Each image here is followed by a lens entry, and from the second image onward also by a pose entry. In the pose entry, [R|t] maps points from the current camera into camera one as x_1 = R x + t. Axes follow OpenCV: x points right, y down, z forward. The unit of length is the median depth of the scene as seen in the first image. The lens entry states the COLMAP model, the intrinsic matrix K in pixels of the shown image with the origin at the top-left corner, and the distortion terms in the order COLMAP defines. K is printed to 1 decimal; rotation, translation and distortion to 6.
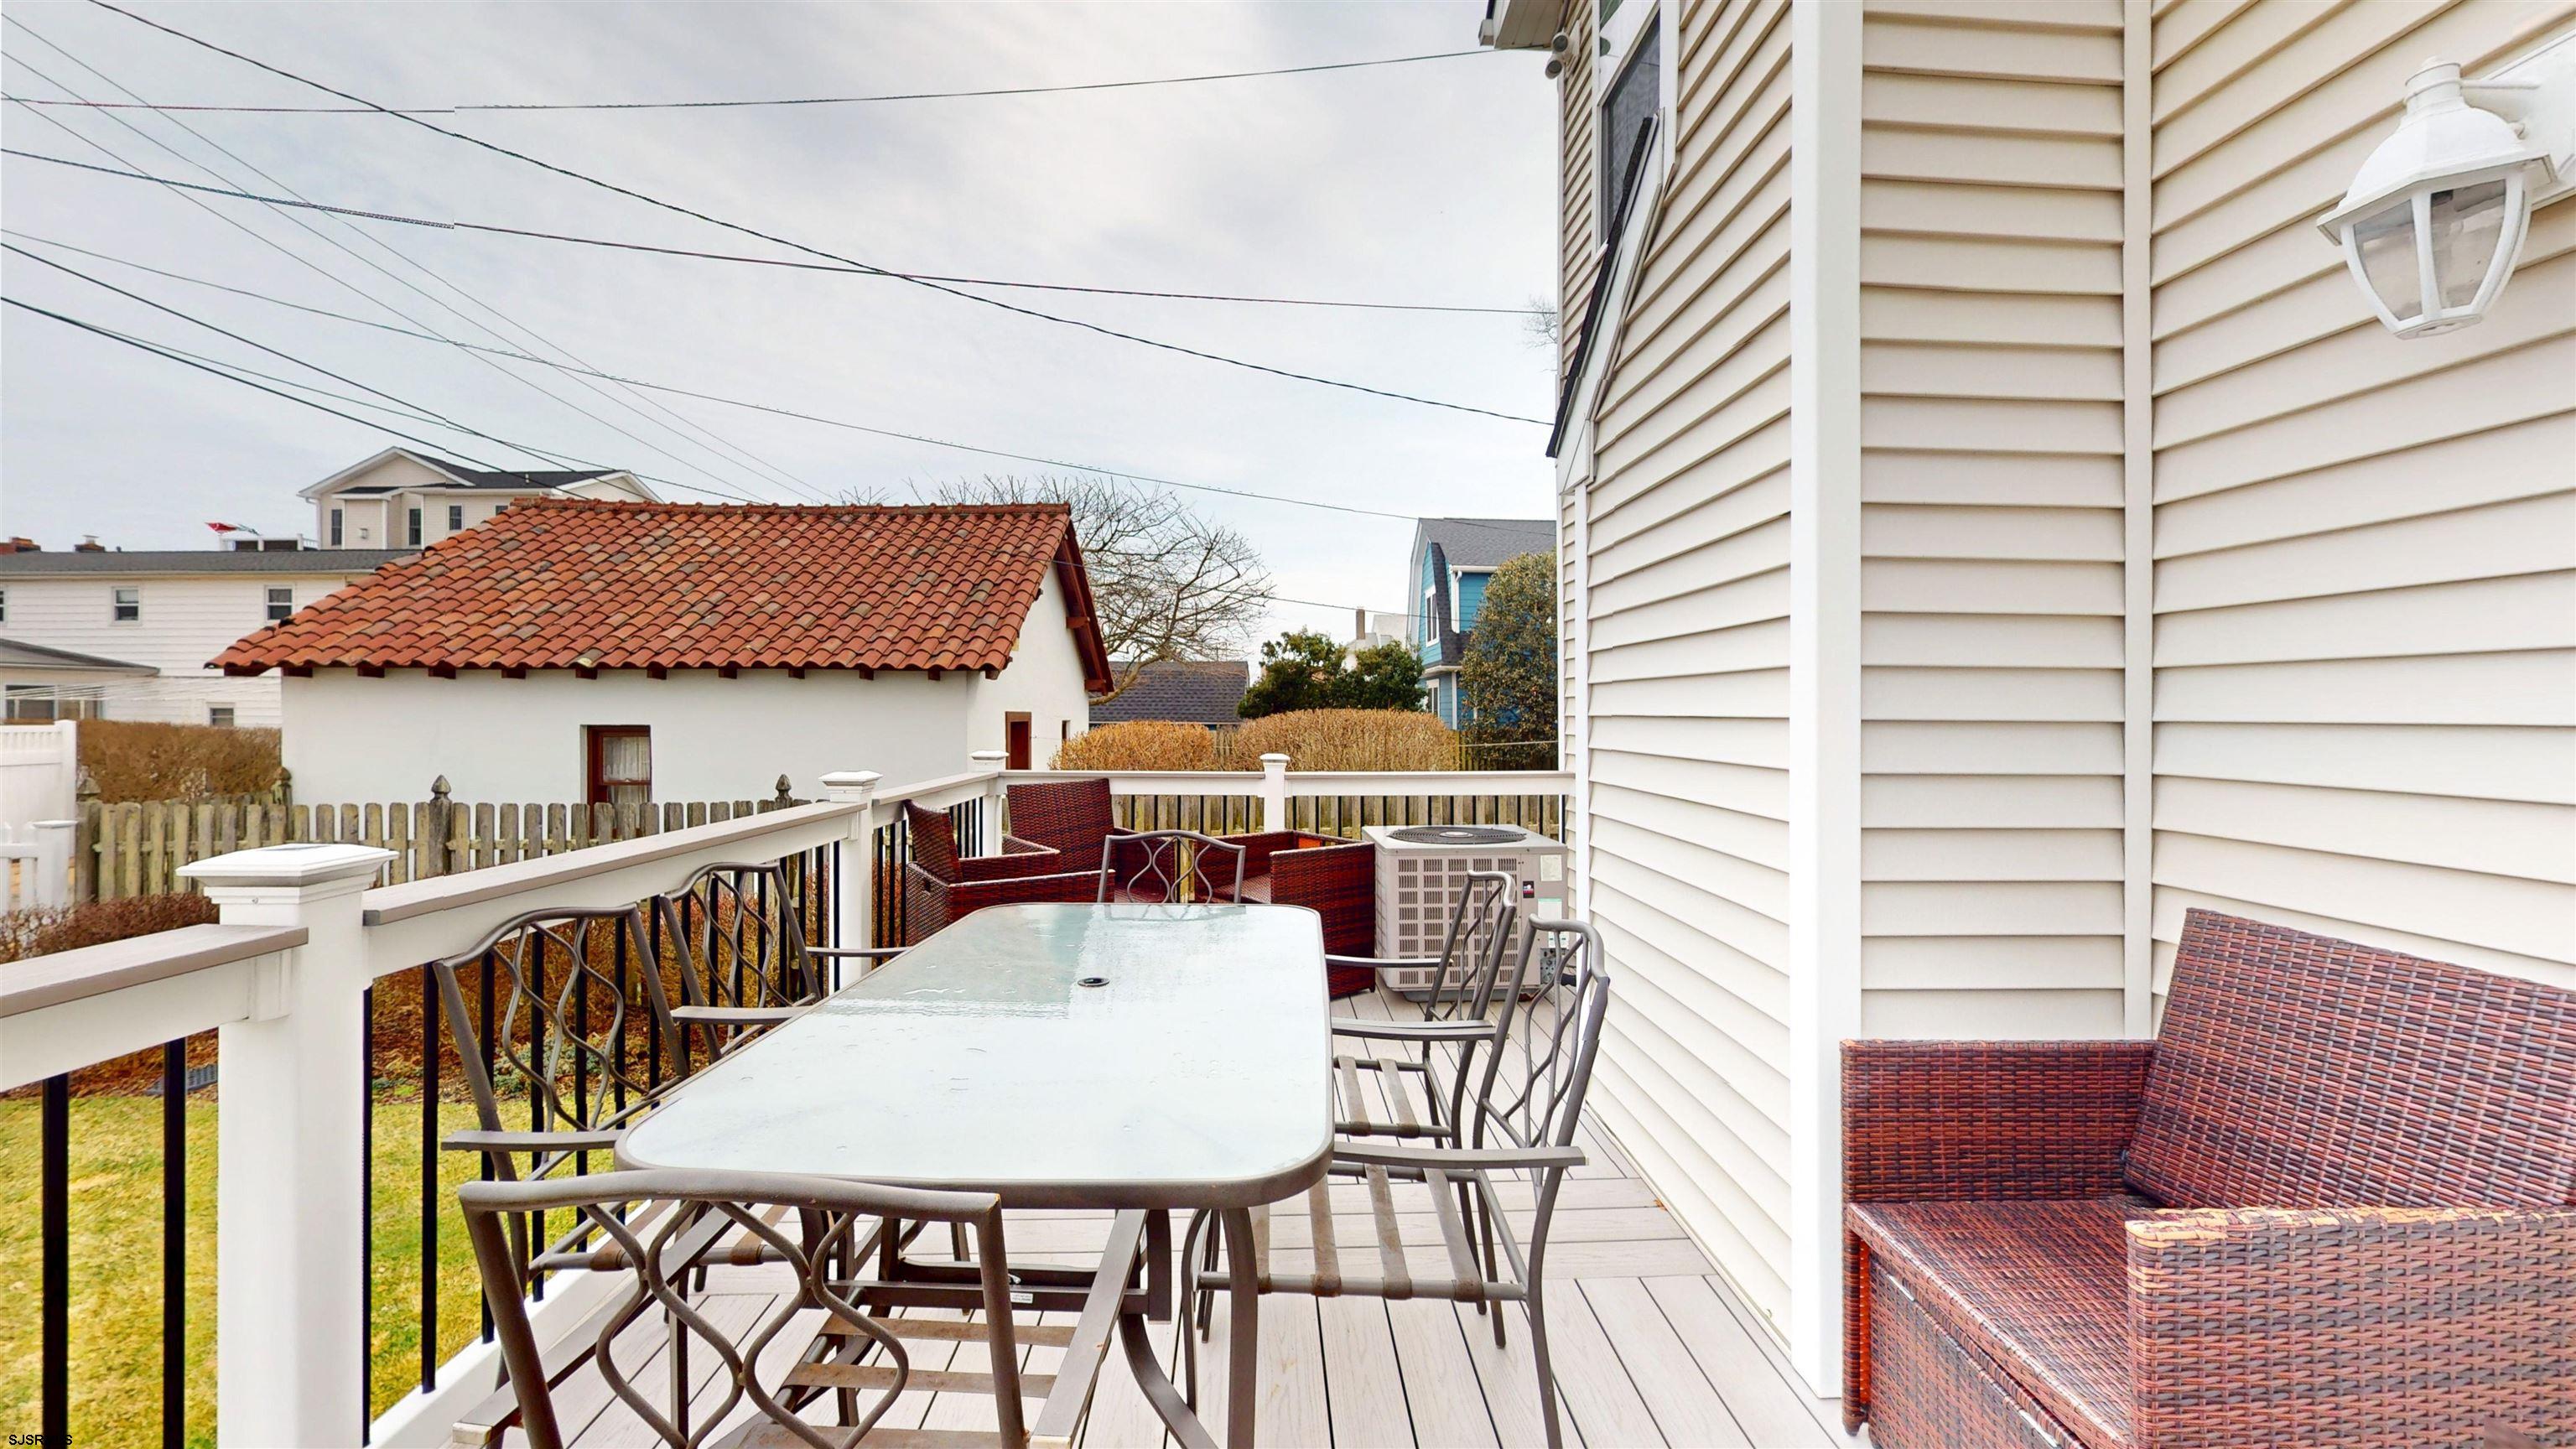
lens RADIAL K [[941.7, 0, 1282.7], [0, 941.7, 732.5], [0, 0, 1]] dist [0.003706, -0.000075]
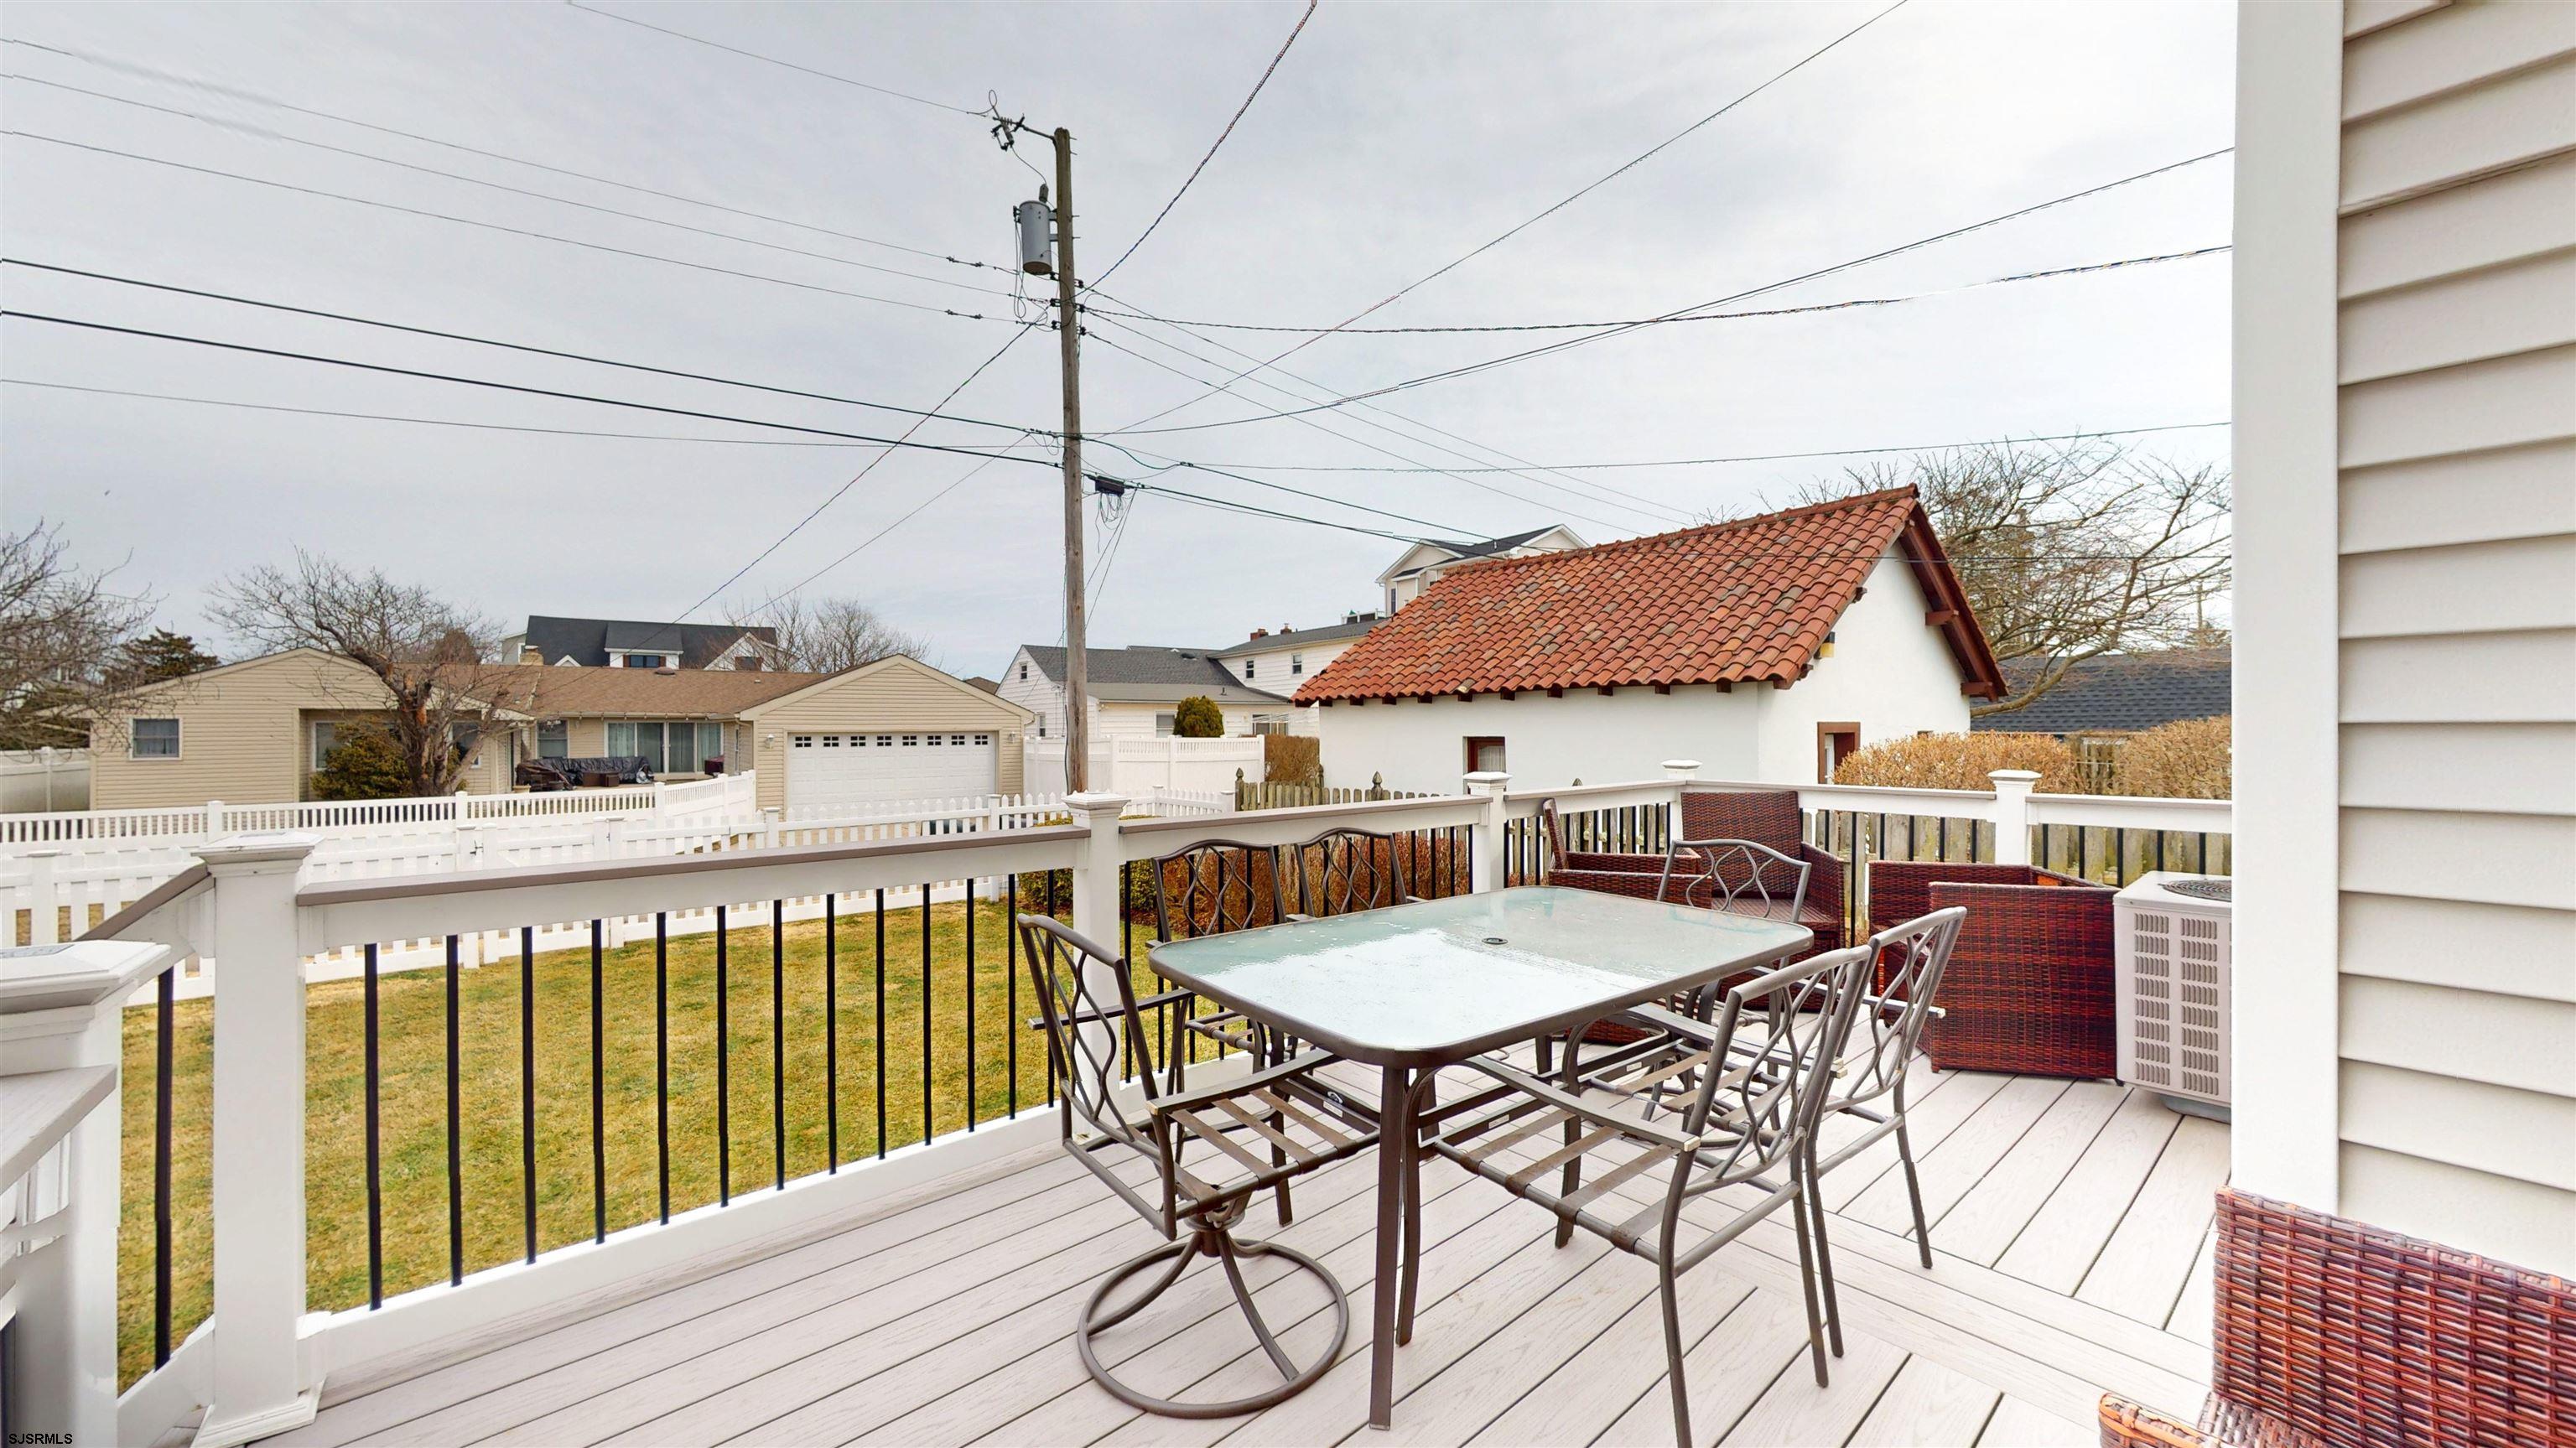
lens RADIAL K [[941.7, 0, 1295.4], [0, 941.7, 728.0], [0, 0, 1]] dist [0.003706, -0.000075]
pose [[0.613138, -0.009955, -0.789913, 0.156107], [-0.003114, 0.999882, -0.015018, 0.000131], [0.789969, 0.011668, 0.613035, 0.002742]]
